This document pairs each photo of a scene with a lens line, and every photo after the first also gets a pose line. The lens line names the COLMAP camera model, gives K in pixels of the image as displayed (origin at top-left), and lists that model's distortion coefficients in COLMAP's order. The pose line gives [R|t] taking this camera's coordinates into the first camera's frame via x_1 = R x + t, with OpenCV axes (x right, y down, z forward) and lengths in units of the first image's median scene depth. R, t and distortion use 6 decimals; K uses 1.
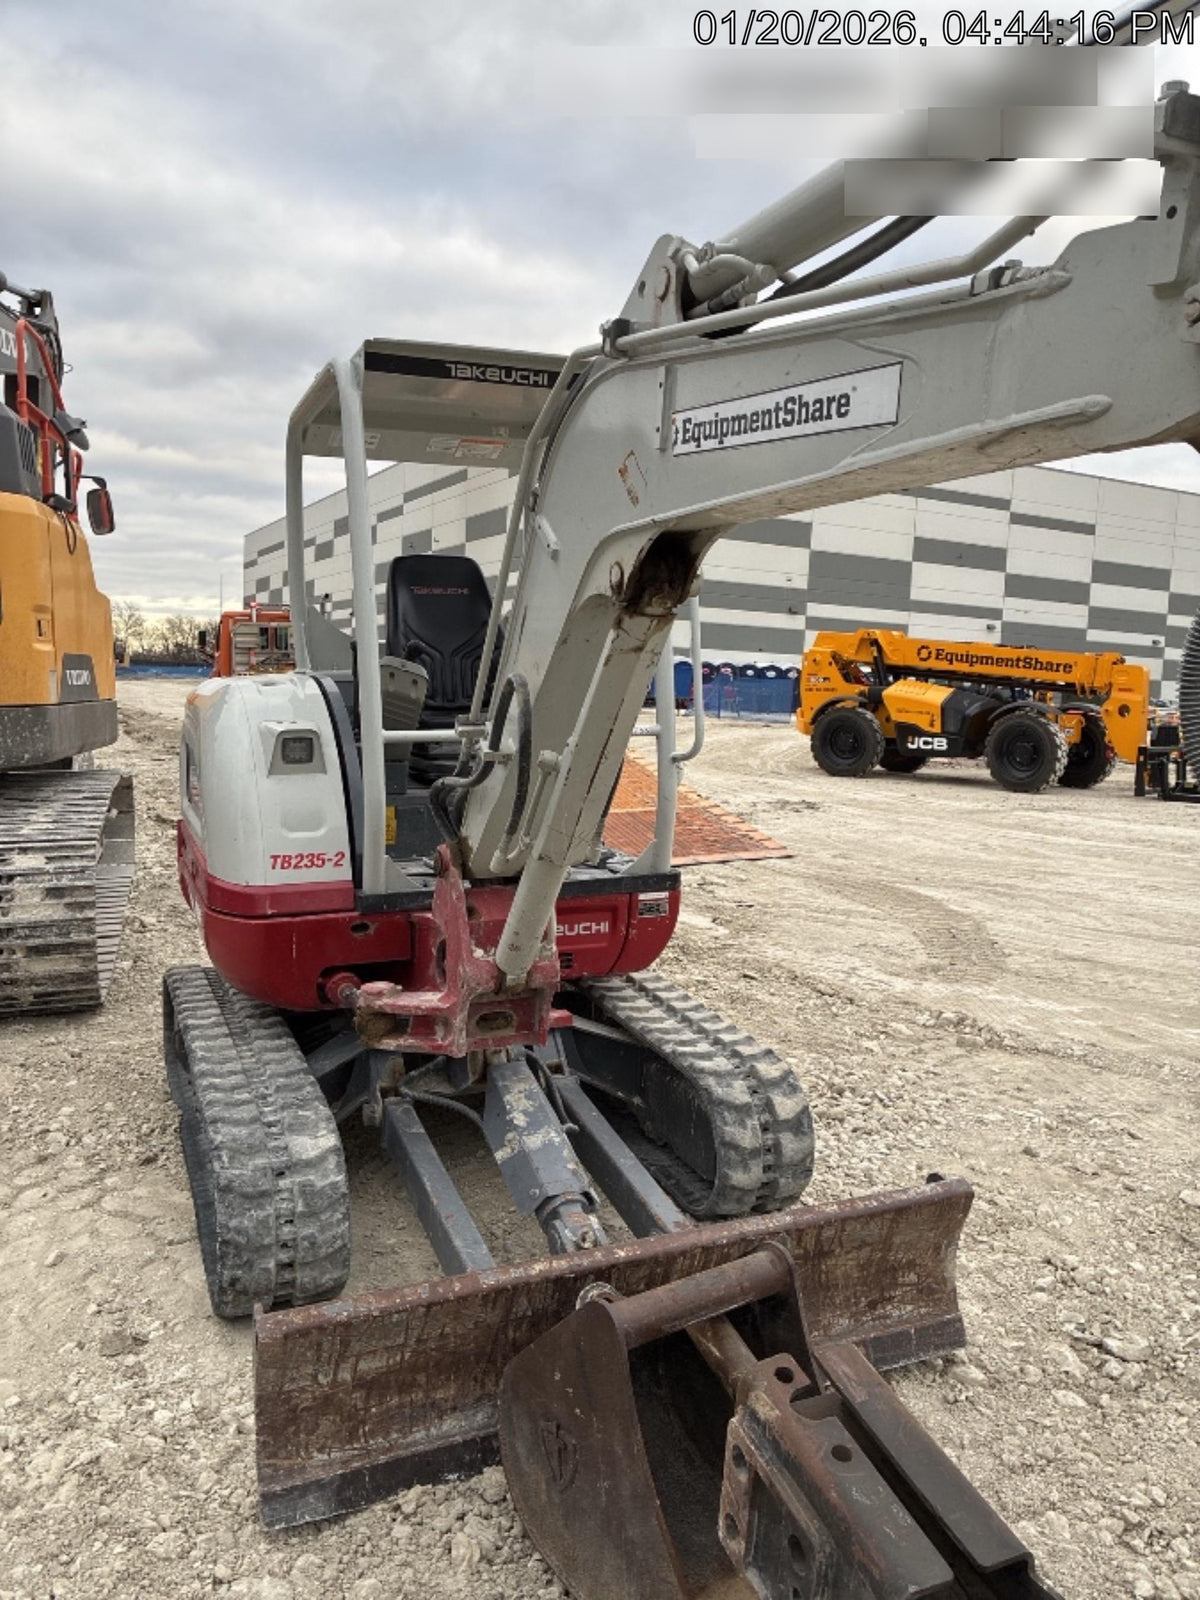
lens RADIAL K [[1218.4, 0, 600.0], [0, 1218.4, 800.0], [0, 0, 1]] dist [0.001576, -0.002413]
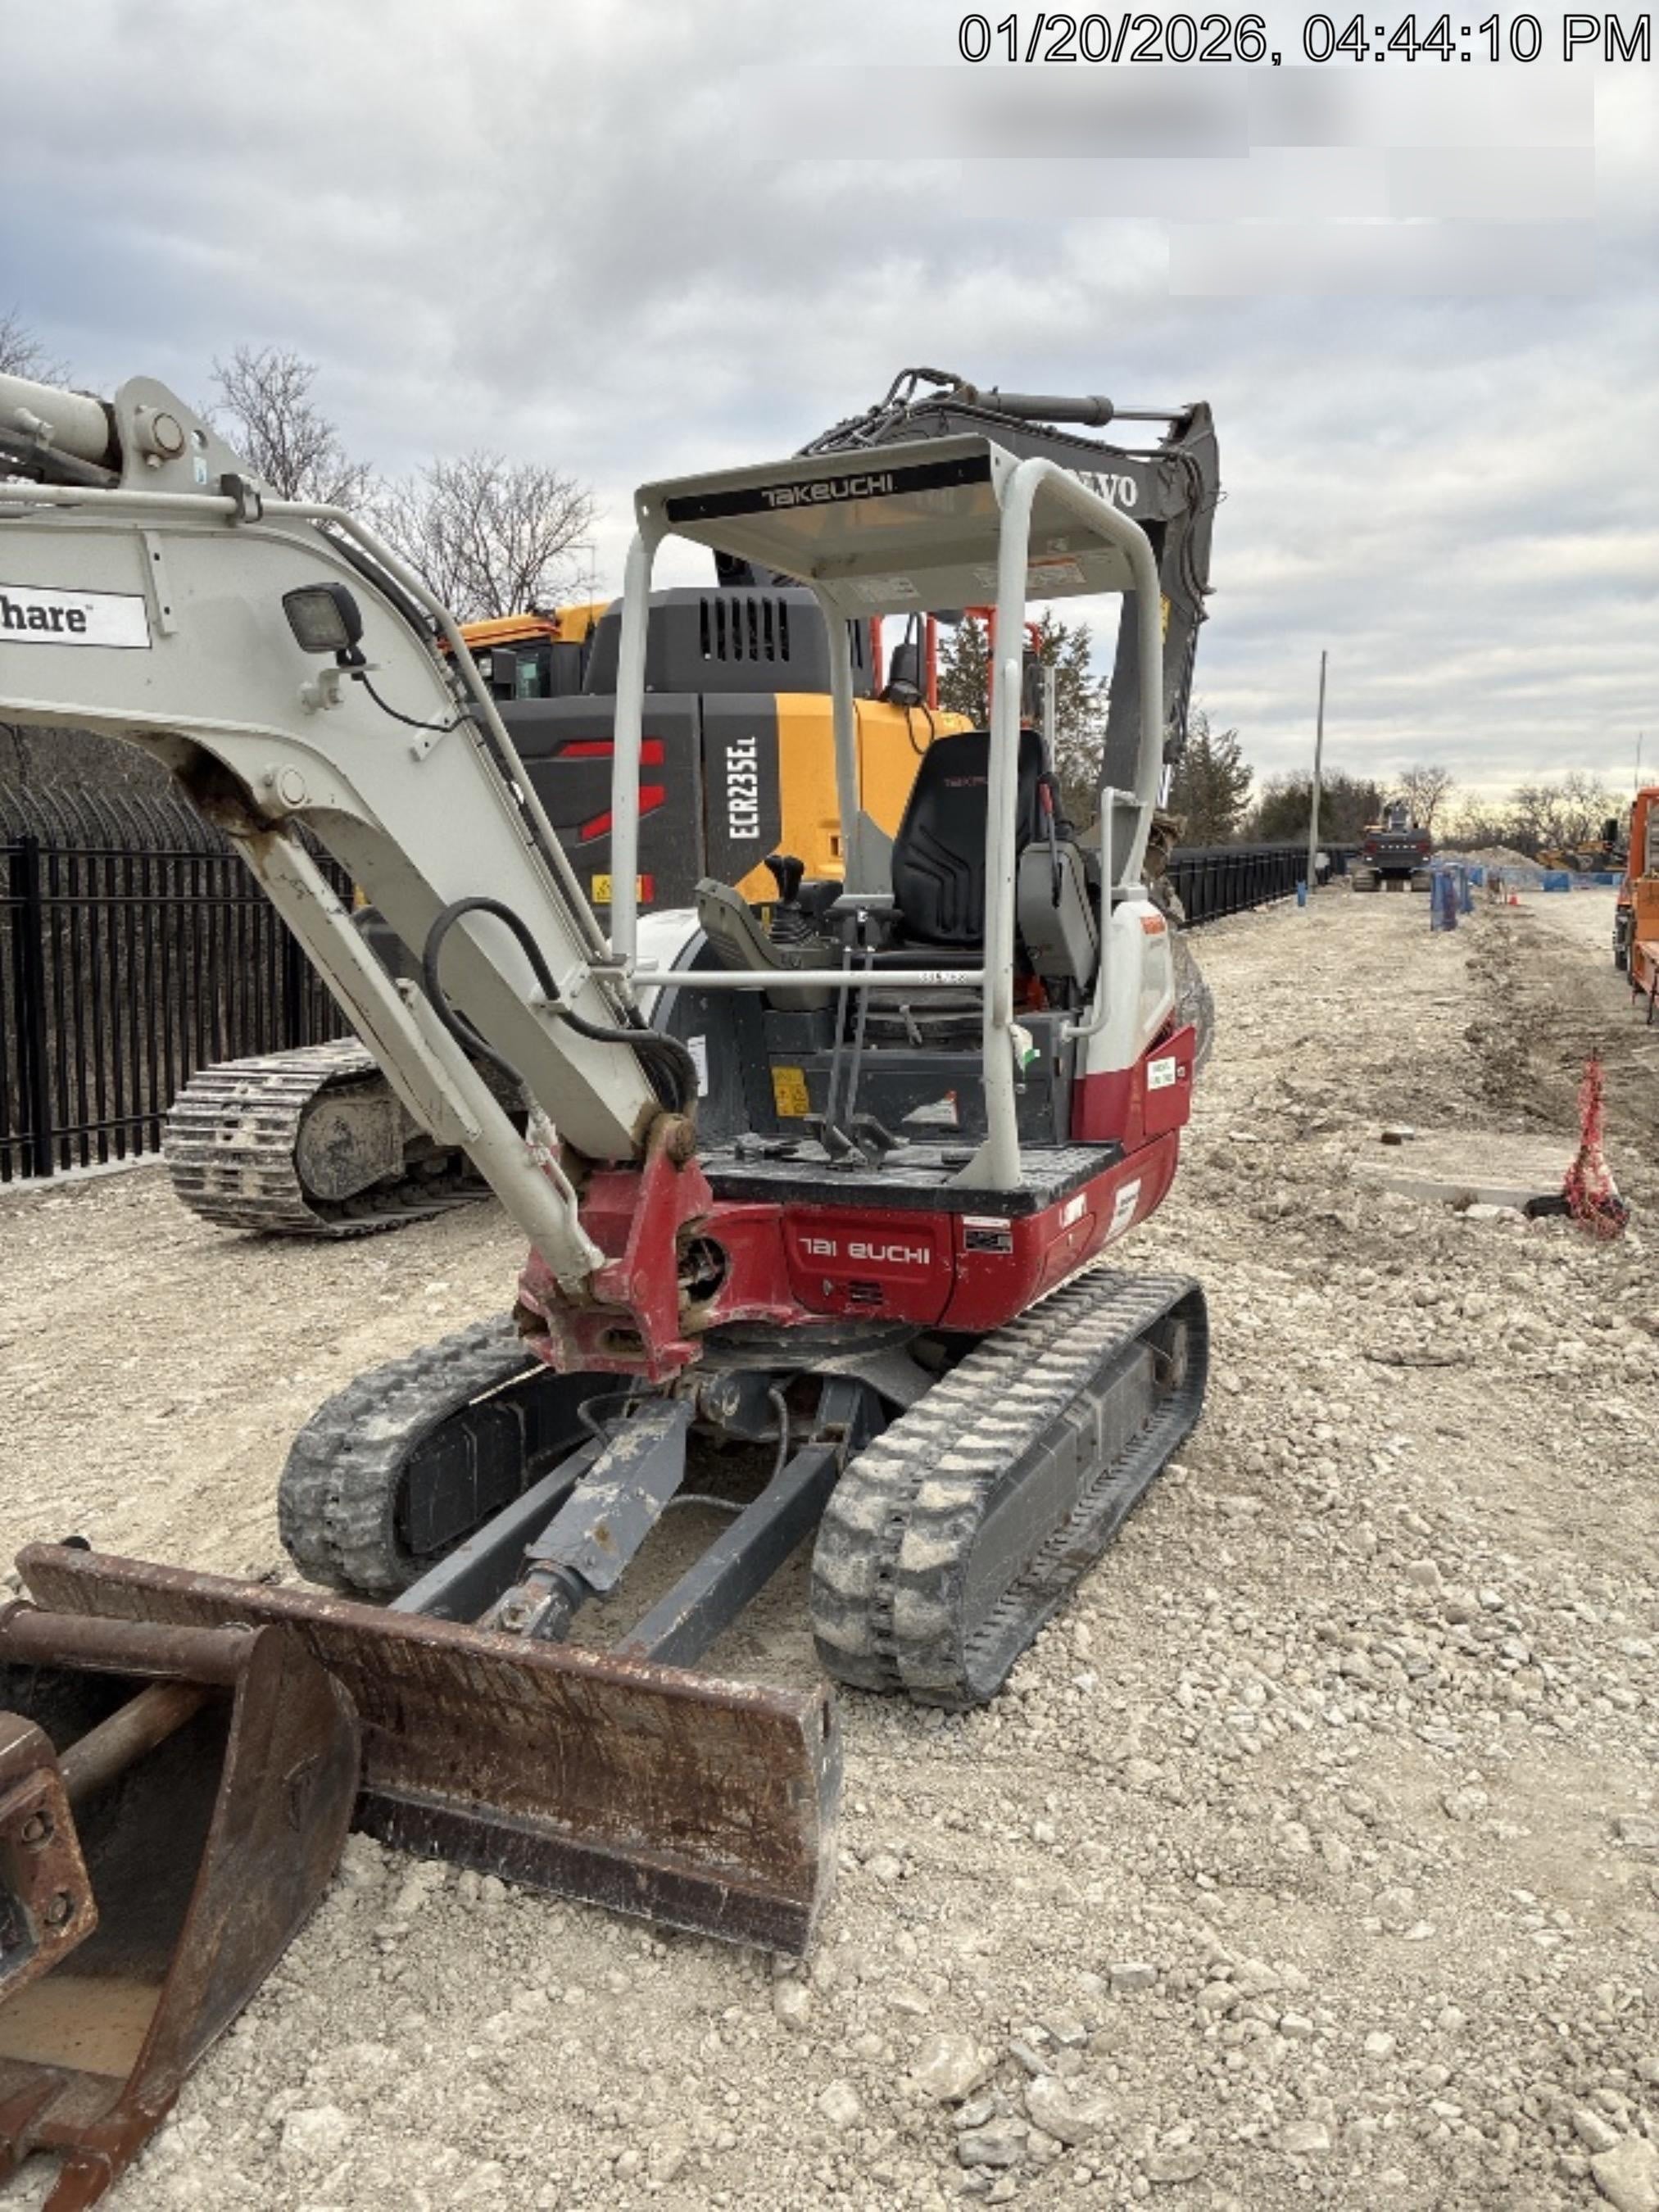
lens RADIAL K [[1684.4, 0, 829.5], [0, 1684.4, 1106.0], [0, 0, 1]] dist [0.001576, -0.002413]
pose [[0.671292, 0.076795, -0.737204, 0.689733], [-0.058290, 0.997007, 0.050781, -0.028763], [0.738897, 0.008883, 0.673759, 0.312056]]
